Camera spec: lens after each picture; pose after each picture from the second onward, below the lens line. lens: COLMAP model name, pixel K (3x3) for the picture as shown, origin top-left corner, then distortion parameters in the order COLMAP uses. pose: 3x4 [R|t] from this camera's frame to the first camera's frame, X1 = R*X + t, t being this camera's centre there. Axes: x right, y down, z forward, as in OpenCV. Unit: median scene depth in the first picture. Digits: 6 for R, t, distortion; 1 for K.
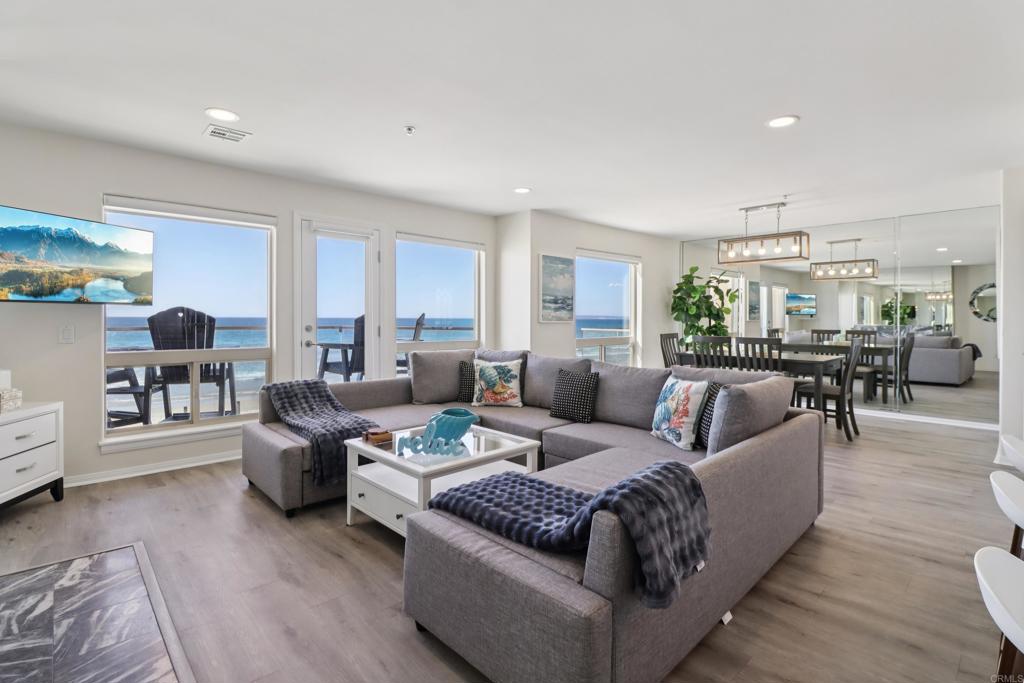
lens RADIAL K [[483.7, 0, 529.7], [0, 483.7, 318.0], [0, 0, 1]] dist [0.000144, -0.008481]
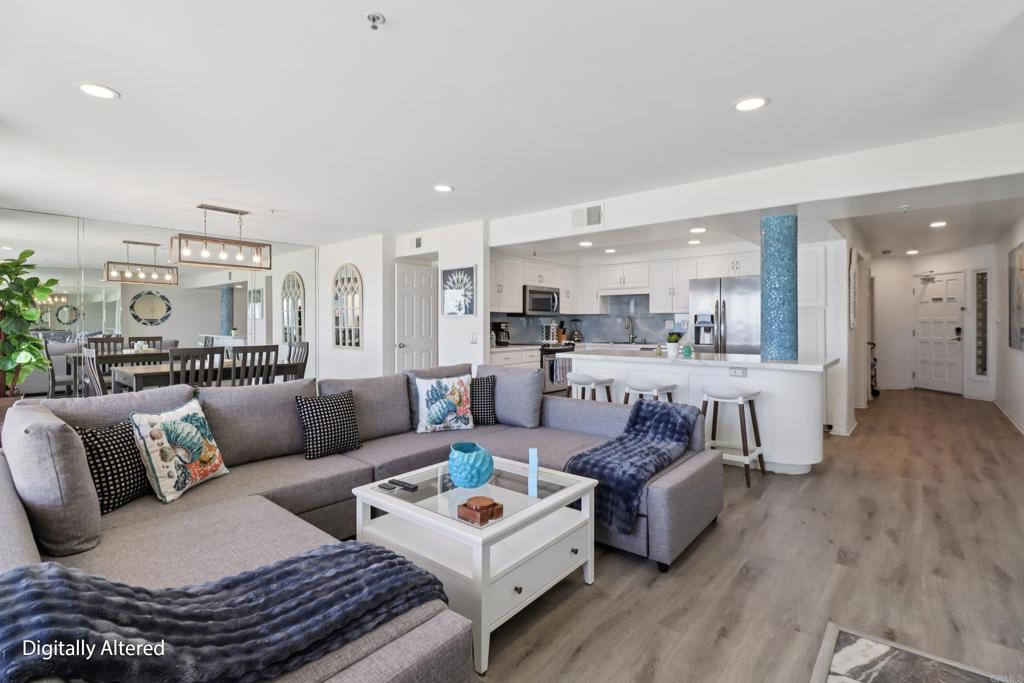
lens RADIAL K [[483.7, 0, 501.2], [0, 483.7, 323.5], [0, 0, 1]] dist [0.000144, -0.008481]
pose [[-0.081745, -0.005167, 0.996640, -0.632096], [-0.000109, 0.999987, 0.005175, -0.011064], [-0.996653, 0.000315, -0.081744, 0.660283]]
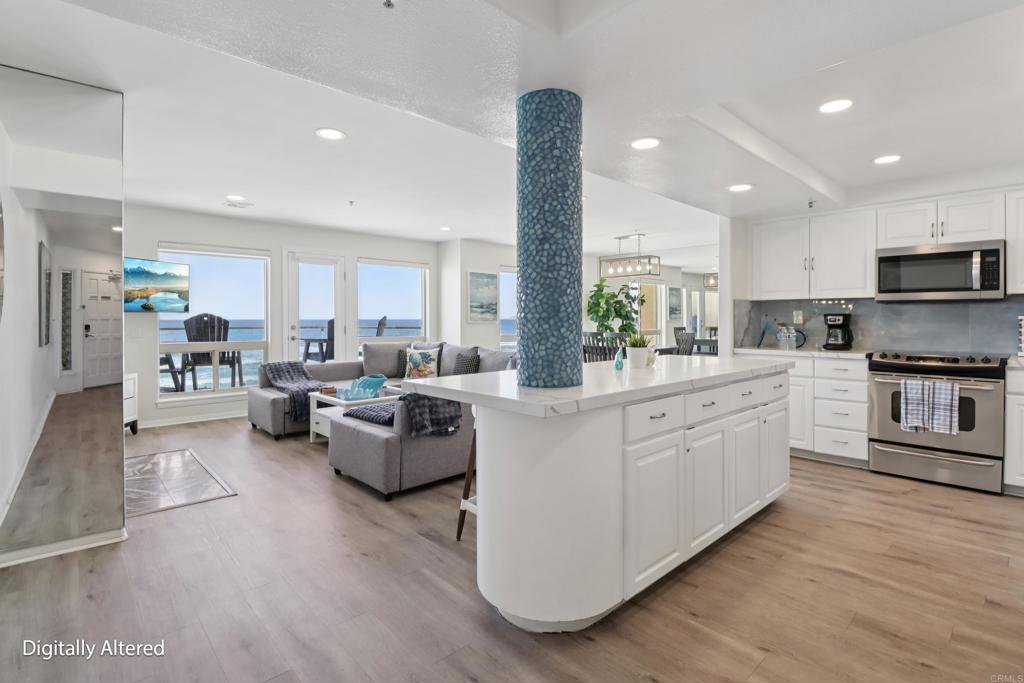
lens RADIAL K [[483.7, 0, 528.0], [0, 483.7, 317.1], [0, 0, 1]] dist [0.000144, -0.008481]
pose [[0.999962, -0.005870, -0.006406, 0.254506], [0.005851, 0.999978, -0.002966, -0.001330], [0.006424, 0.002928, 0.999975, -0.440834]]
